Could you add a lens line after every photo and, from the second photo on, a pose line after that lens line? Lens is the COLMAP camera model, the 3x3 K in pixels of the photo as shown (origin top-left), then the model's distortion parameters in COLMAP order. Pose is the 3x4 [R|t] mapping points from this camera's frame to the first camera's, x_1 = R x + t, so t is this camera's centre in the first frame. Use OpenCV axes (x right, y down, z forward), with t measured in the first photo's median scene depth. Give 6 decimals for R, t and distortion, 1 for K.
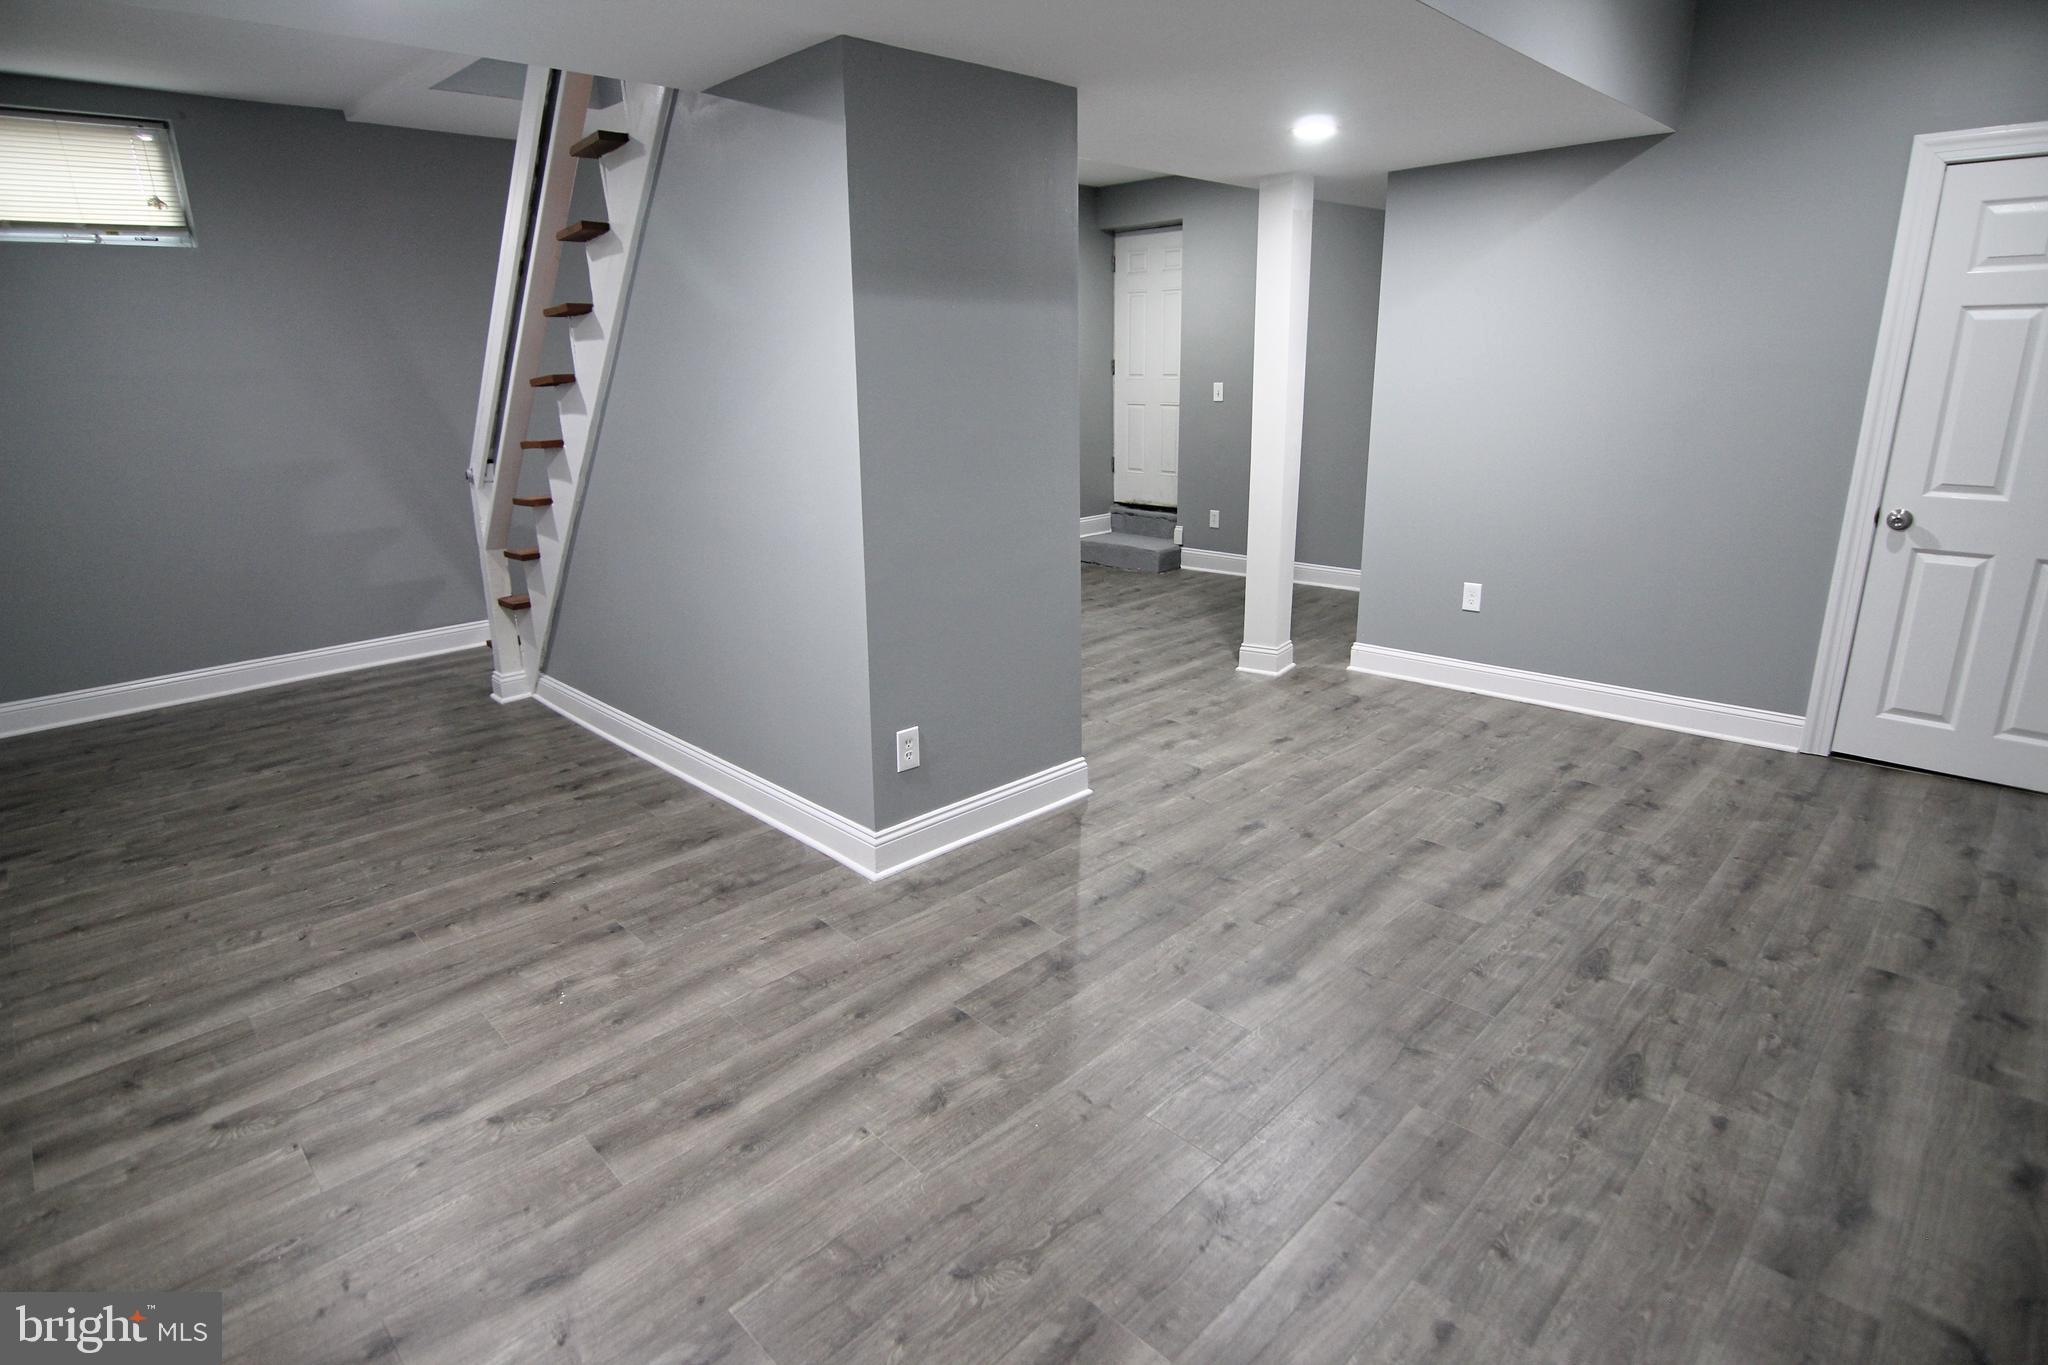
lens RADIAL K [[1050.2, 0, 1022.4], [0, 1050.2, 678.9], [0, 0, 1]] dist [-0.014080, -0.004619]
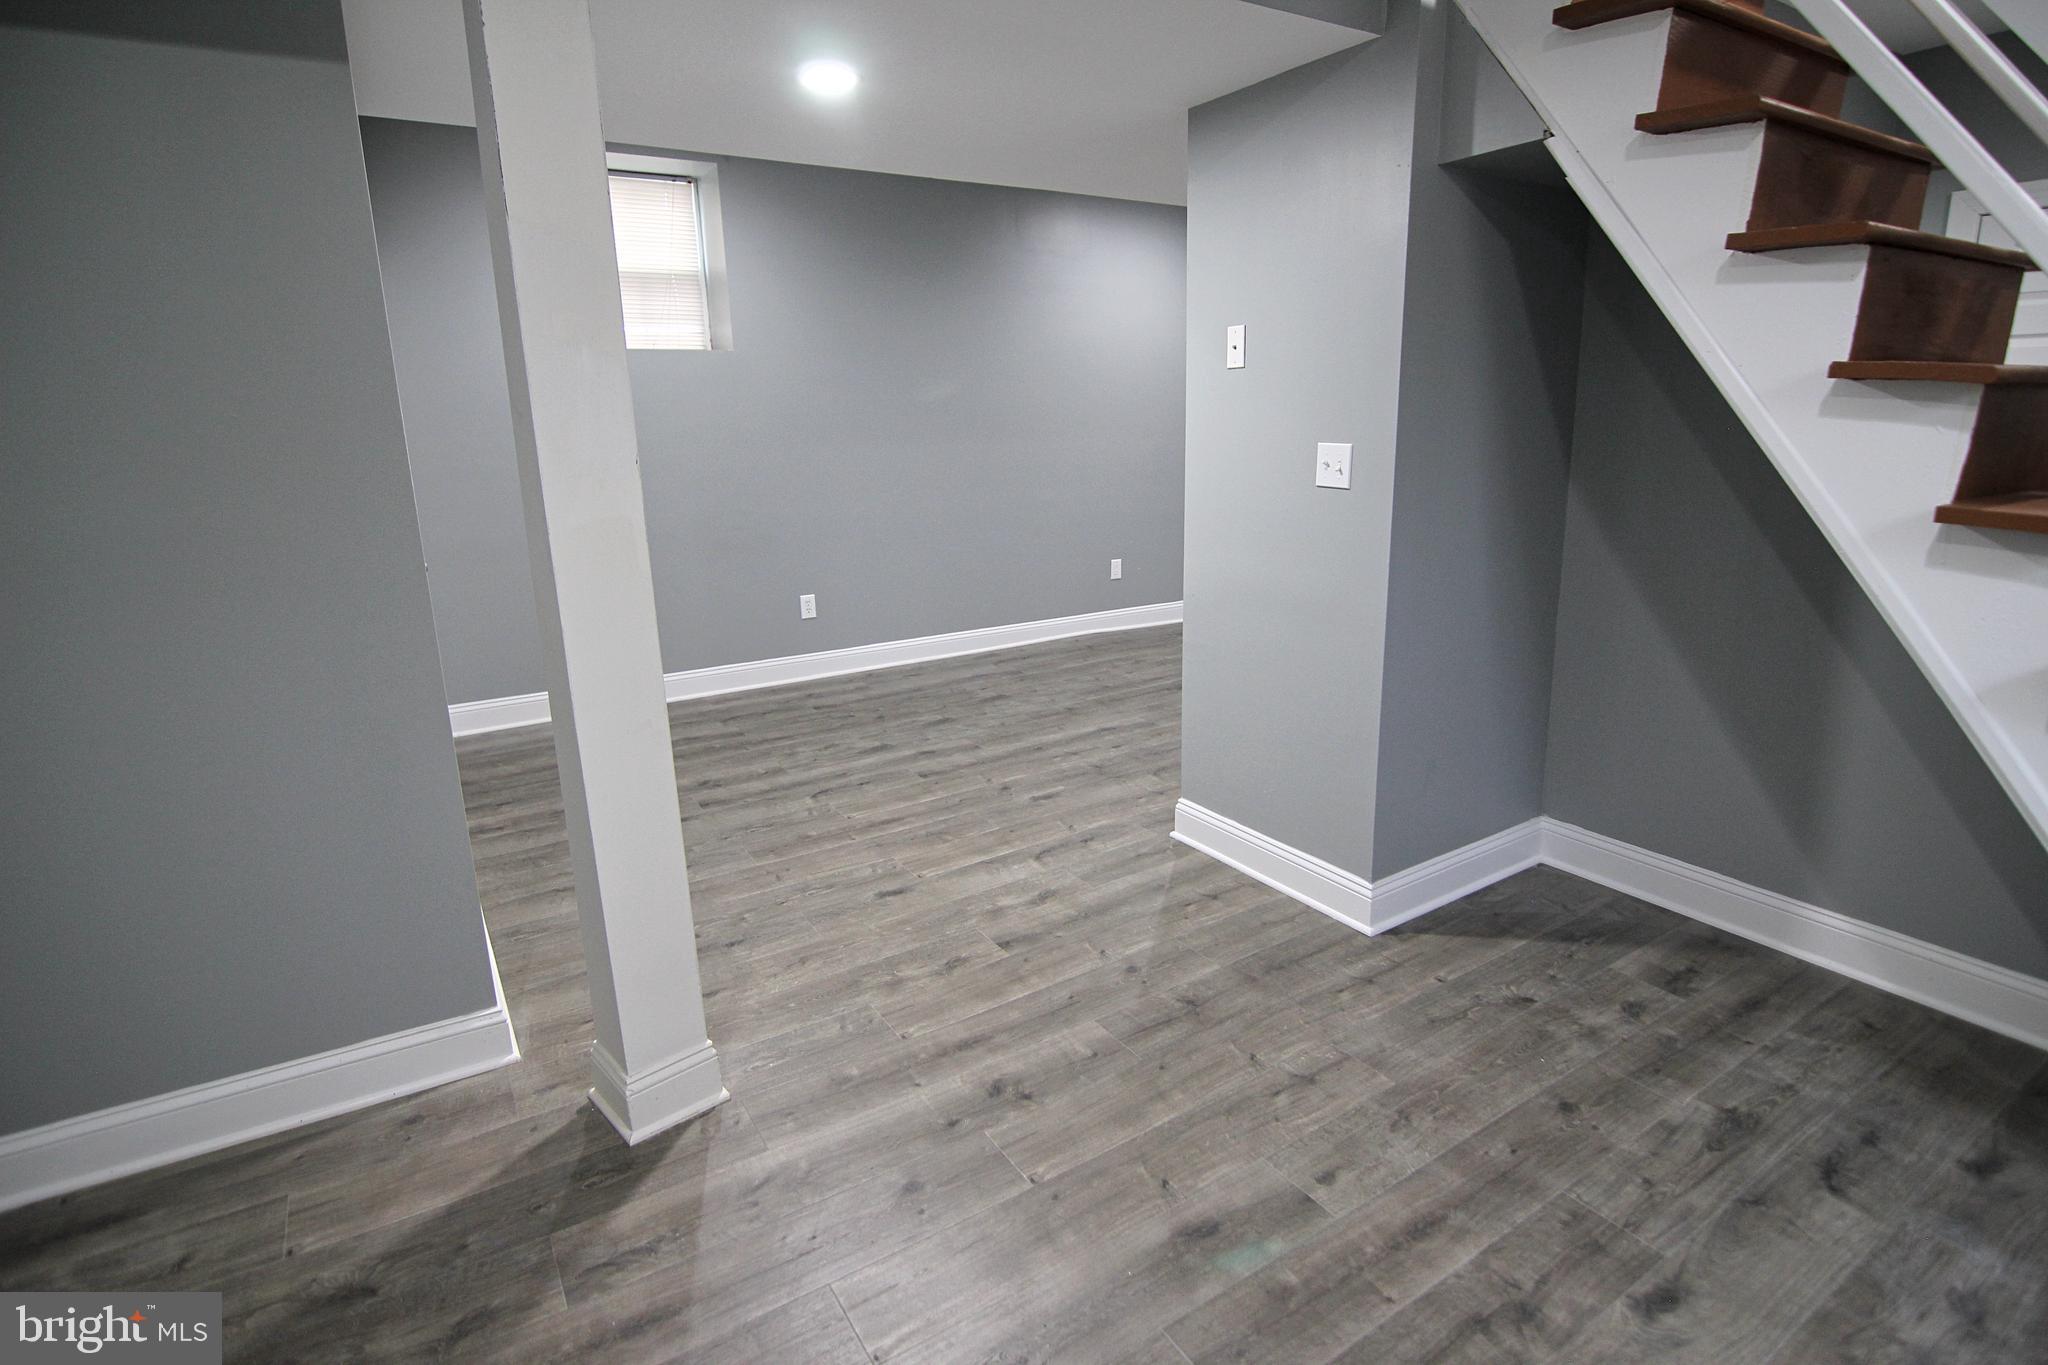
lens RADIAL K [[1050.2, 0, 1028.2], [0, 1050.2, 686.7], [0, 0, 1]] dist [-0.014080, -0.004619]
pose [[-0.976327, -0.015154, 0.215770, -0.016221], [0.099210, 0.855053, 0.508962, -0.659644], [-0.192207, 0.518319, -0.833307, 2.264923]]
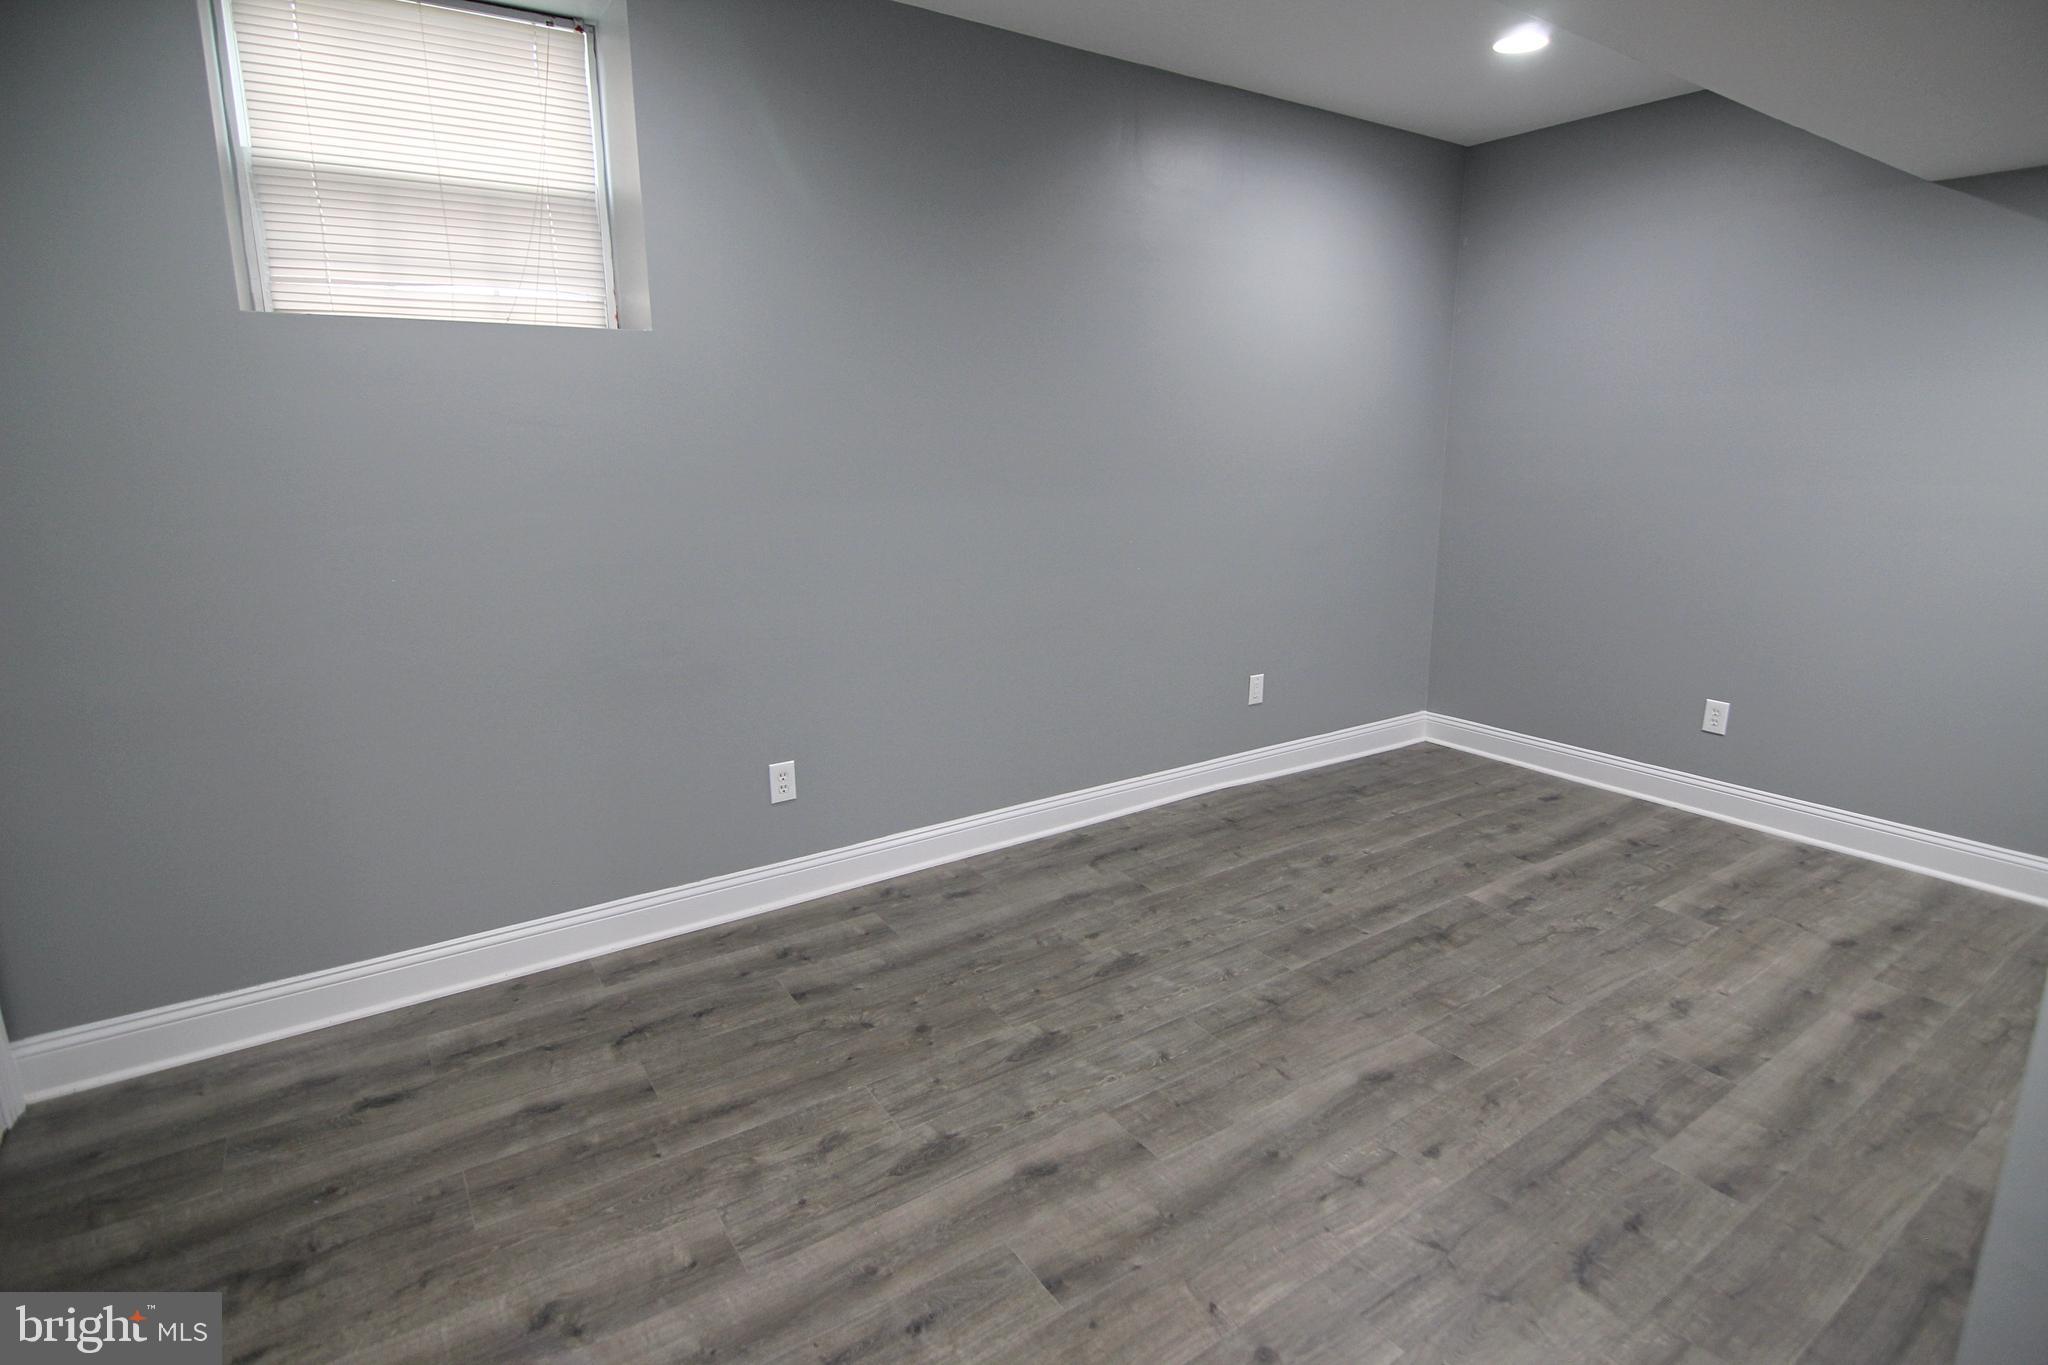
lens RADIAL K [[1050.2, 0, 1017.2], [0, 1050.2, 677.4], [0, 0, 1]] dist [-0.014080, -0.004619]
pose [[-0.981494, -0.015752, 0.190843, 0.347583], [0.080047, 0.871611, 0.483619, -0.453816], [-0.173959, 0.489945, -0.854220, 1.501818]]
